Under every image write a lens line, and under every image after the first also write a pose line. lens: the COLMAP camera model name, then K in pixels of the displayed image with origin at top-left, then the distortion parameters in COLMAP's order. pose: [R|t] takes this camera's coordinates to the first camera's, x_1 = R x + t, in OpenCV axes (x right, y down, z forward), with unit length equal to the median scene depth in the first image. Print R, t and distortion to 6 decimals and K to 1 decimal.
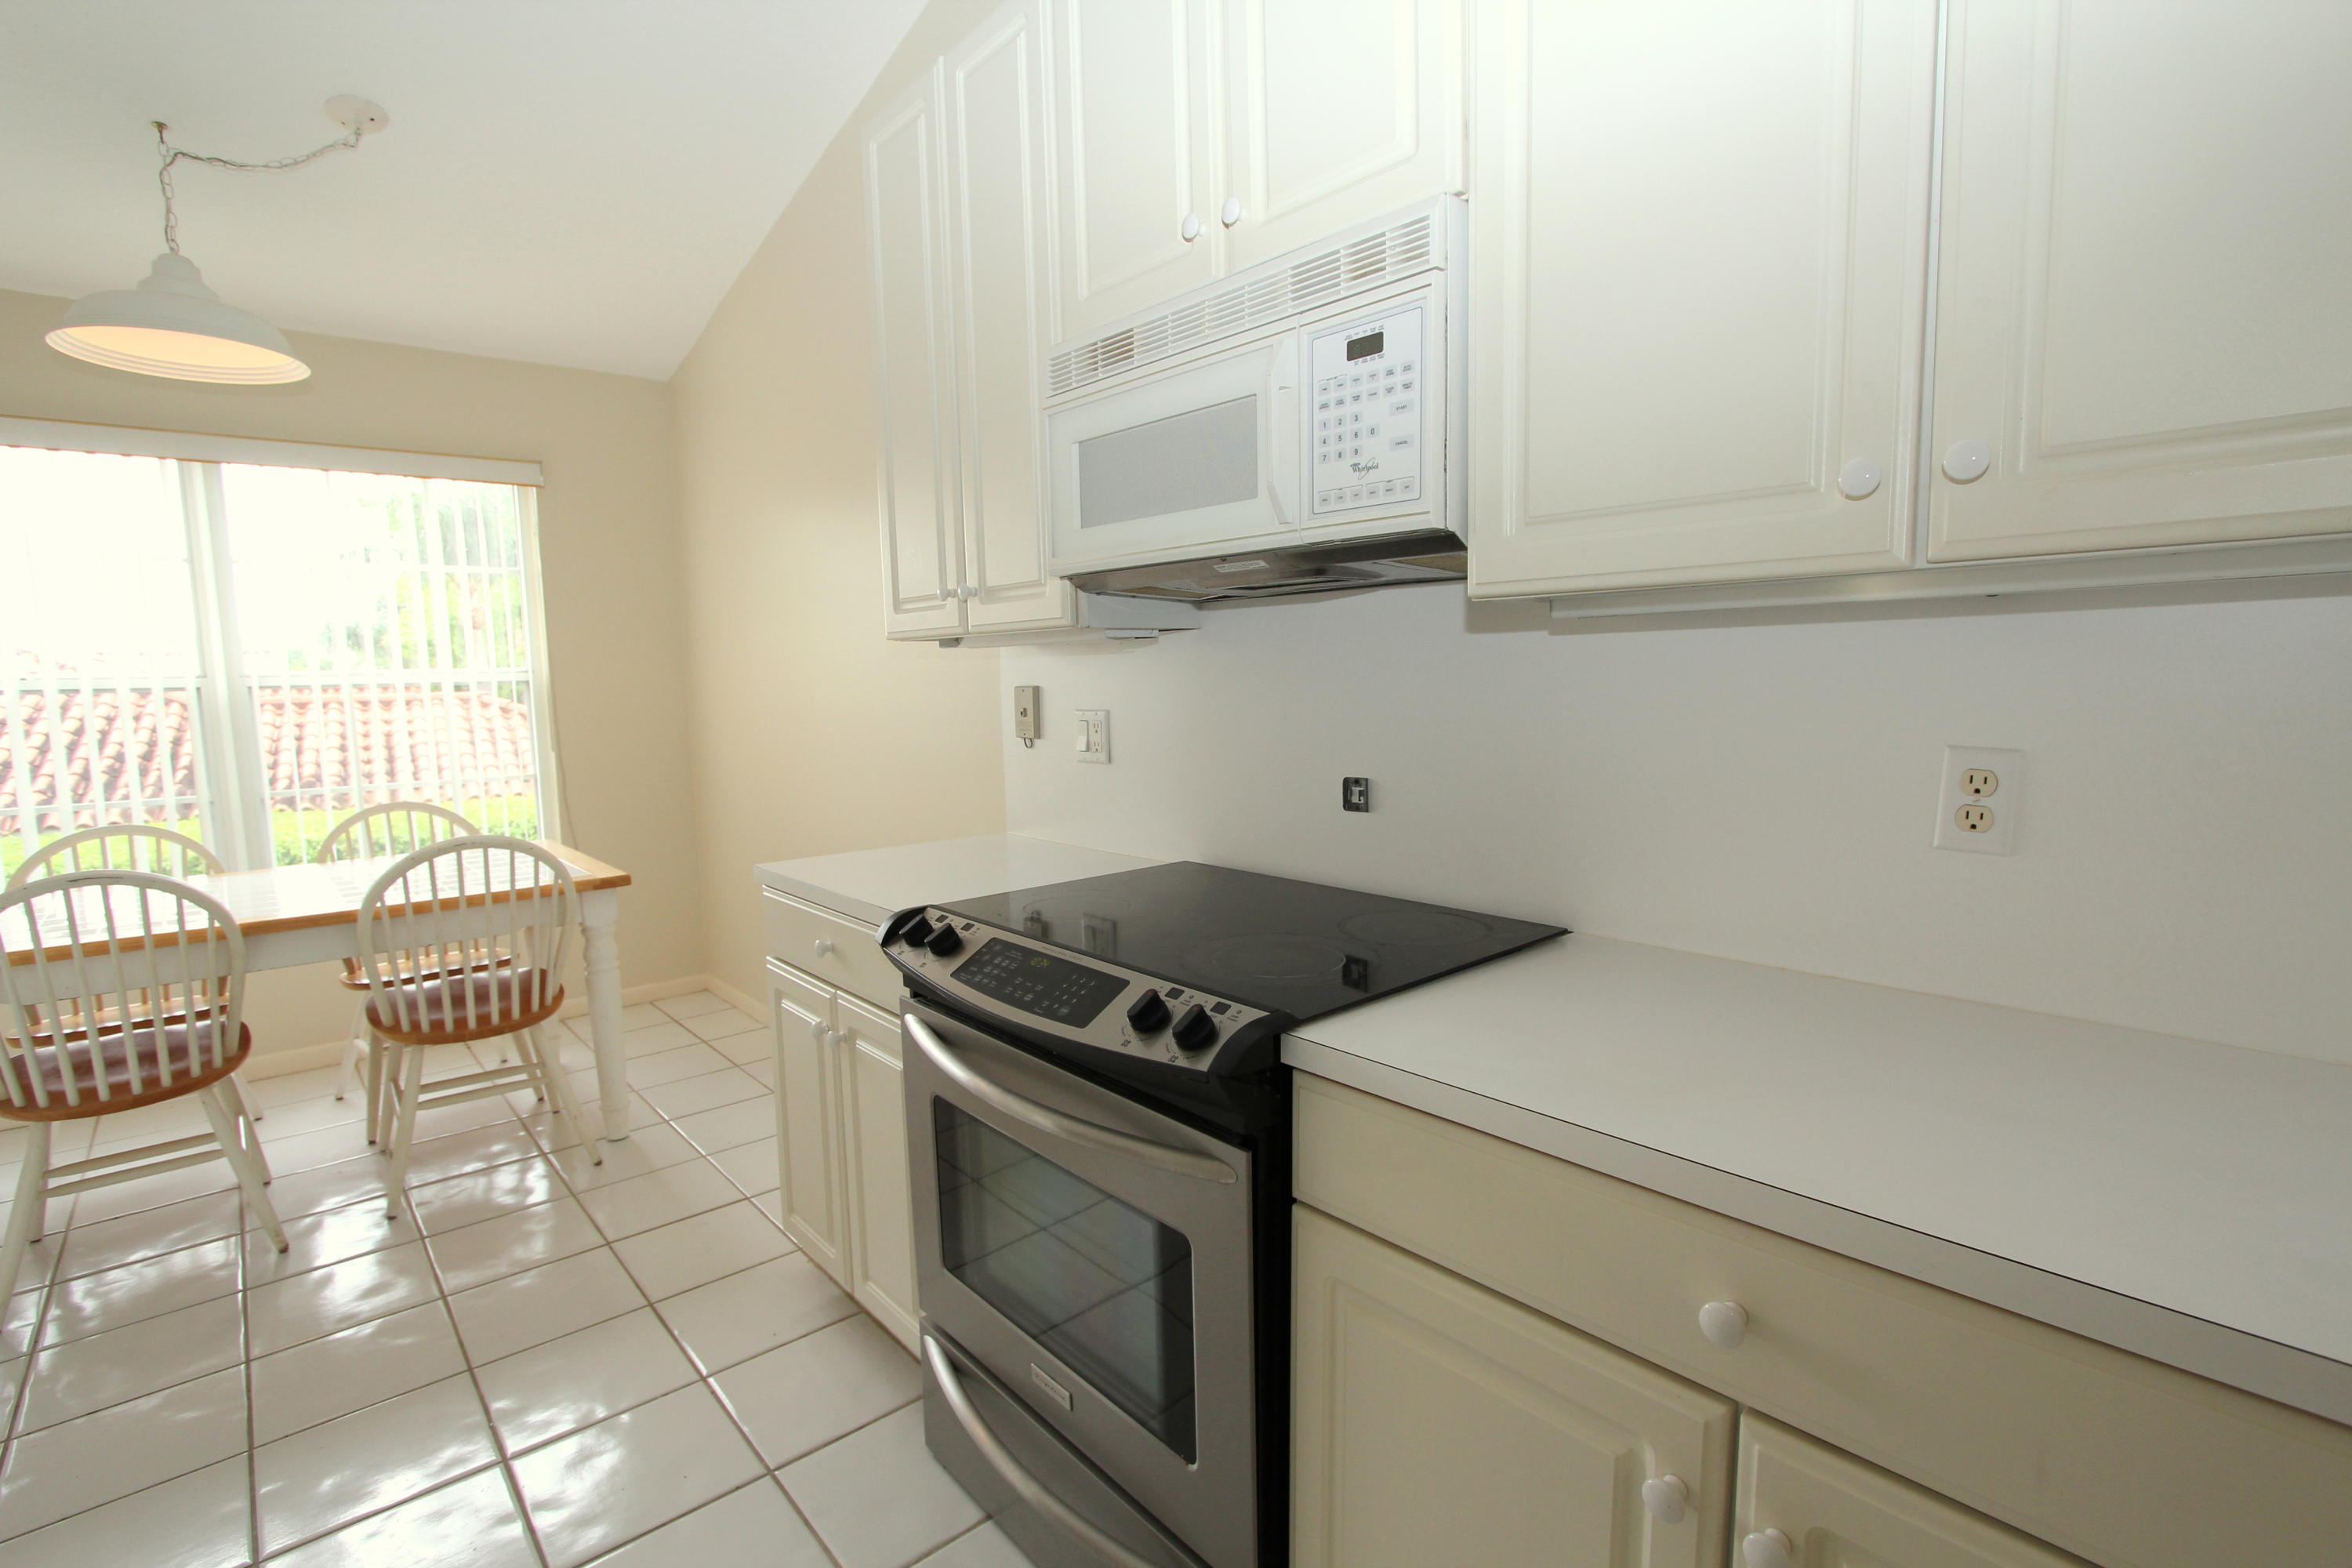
lens RADIAL K [[1120.4, 0, 1174.2], [0, 1120.4, 794.8], [0, 0, 1]] dist [-0.005119, -0.000683]
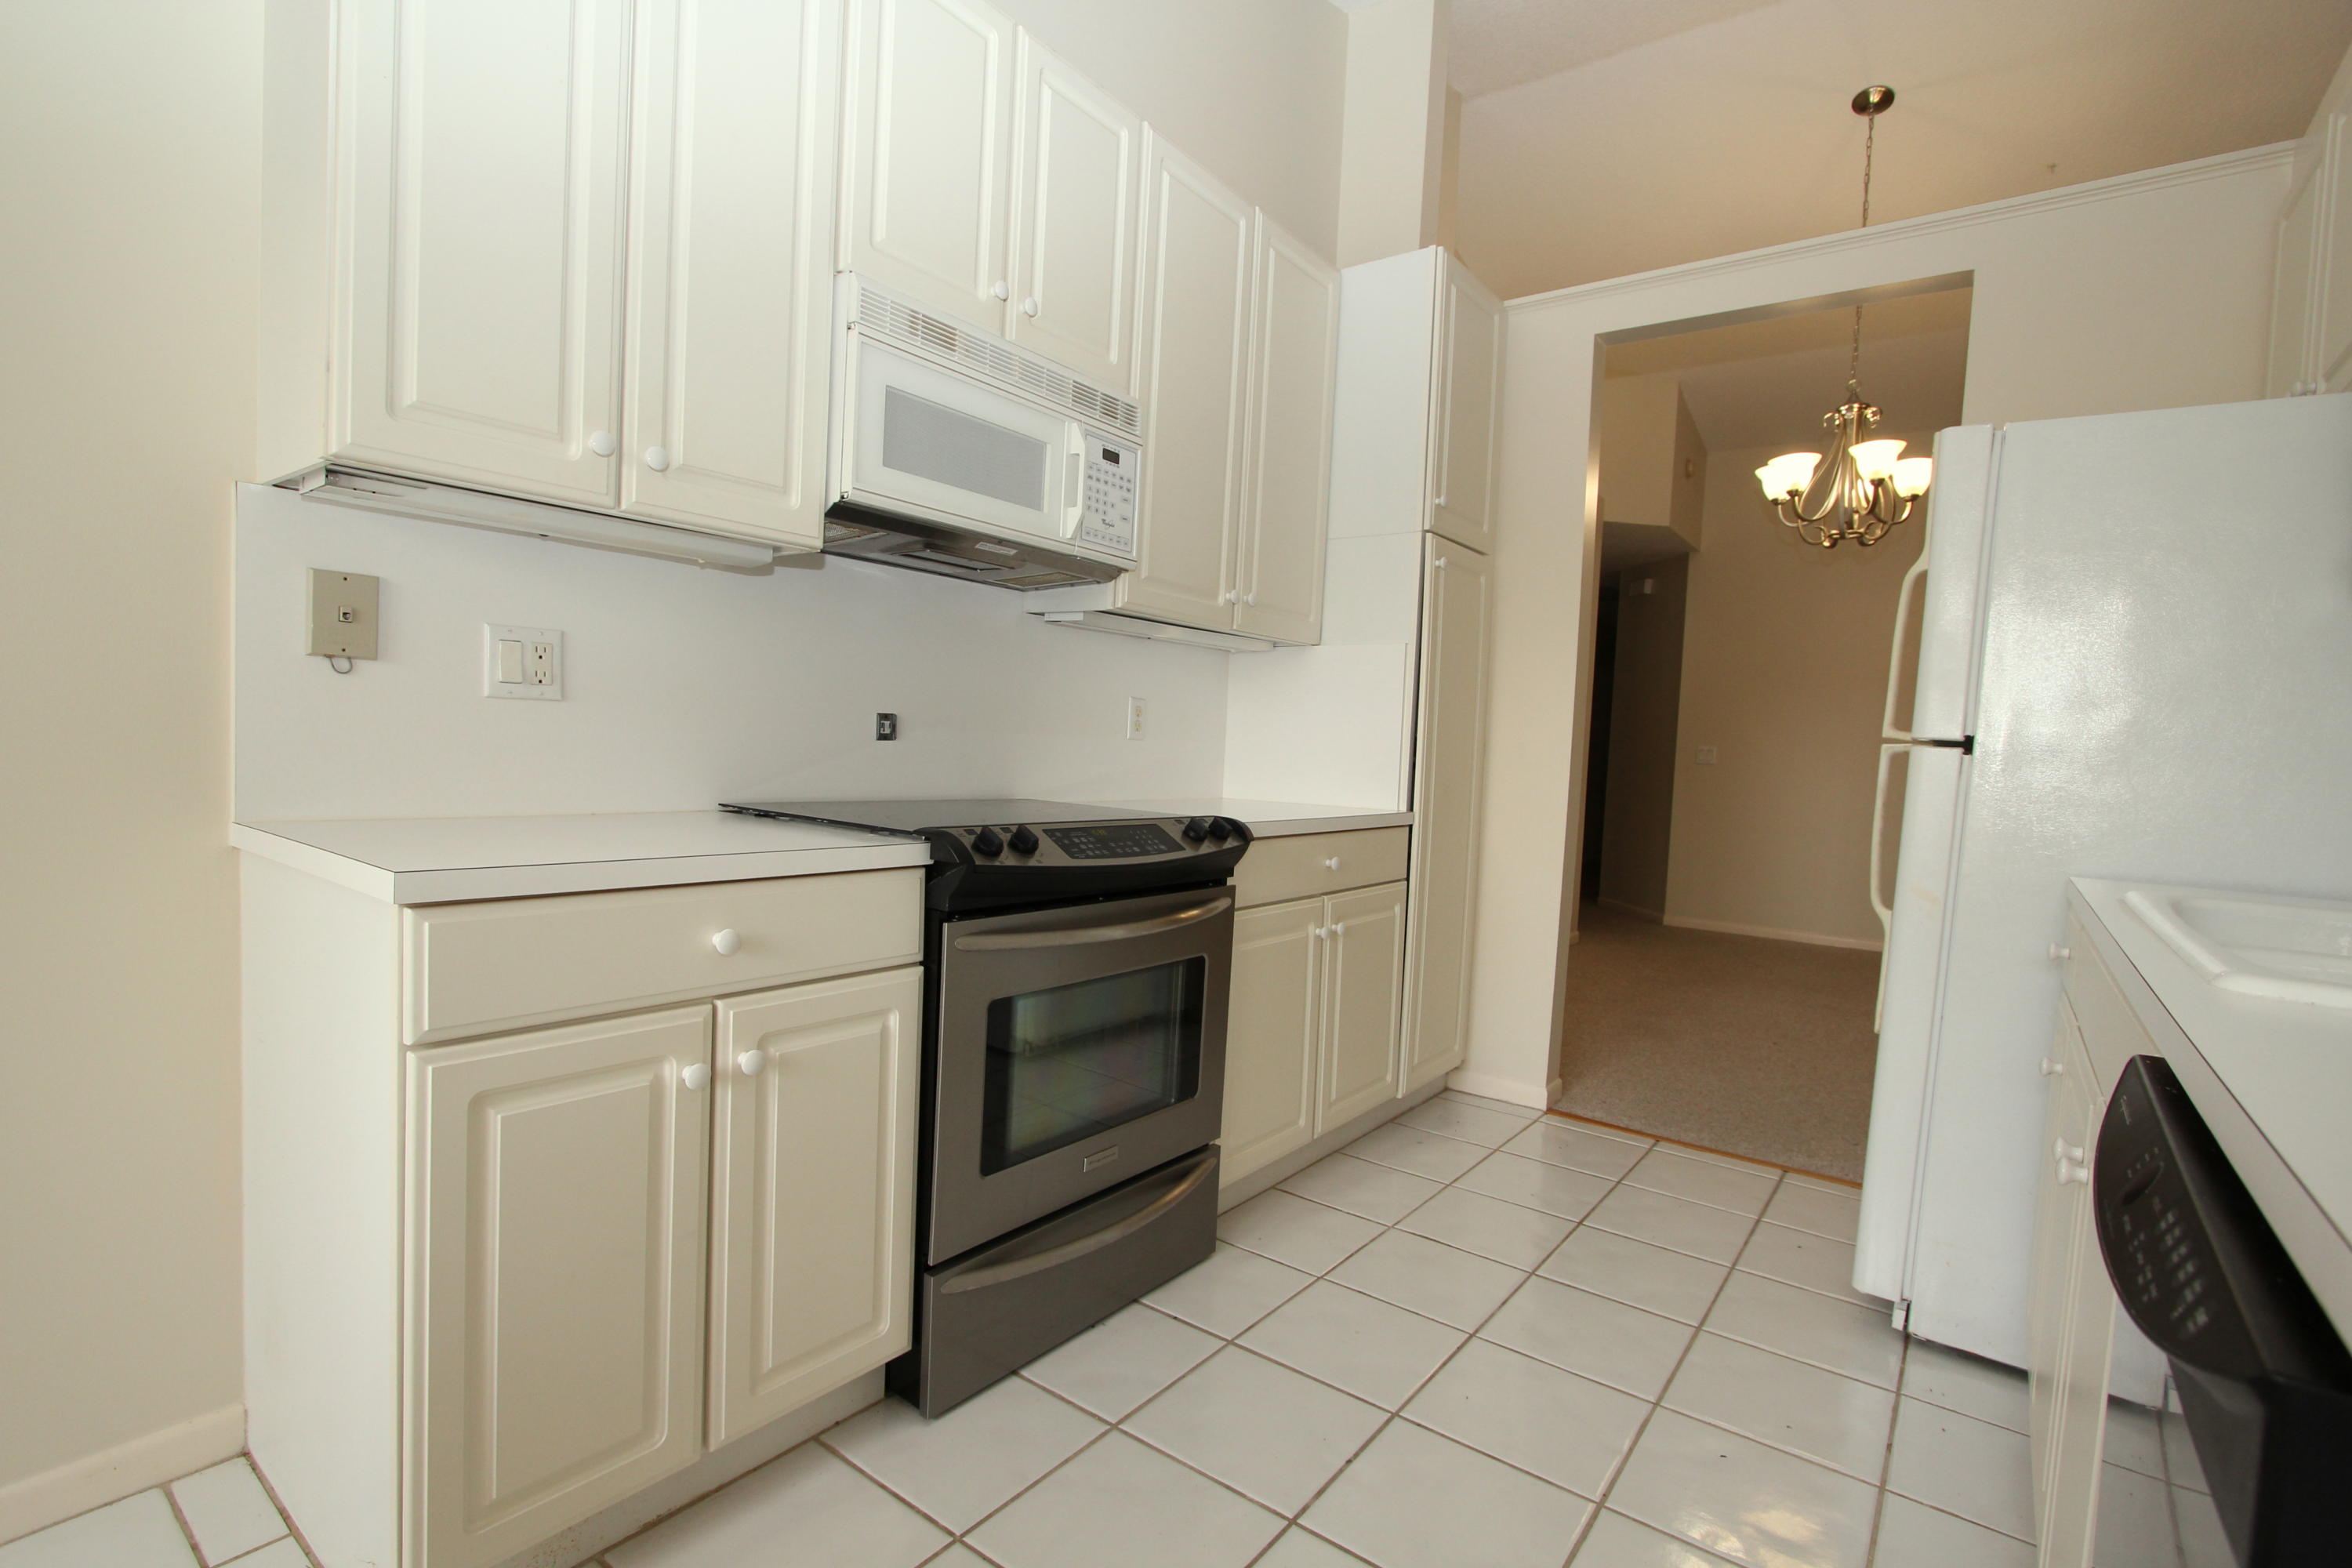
lens RADIAL K [[1120.4, 0, 1171.6], [0, 1120.4, 790.1], [0, 0, 1]] dist [-0.005119, -0.000683]
pose [[-0.214323, -0.036746, 0.976071, -1.521986], [0.063451, 0.996658, 0.051453, 0.034967], [-0.974700, 0.072960, -0.211275, 1.268495]]
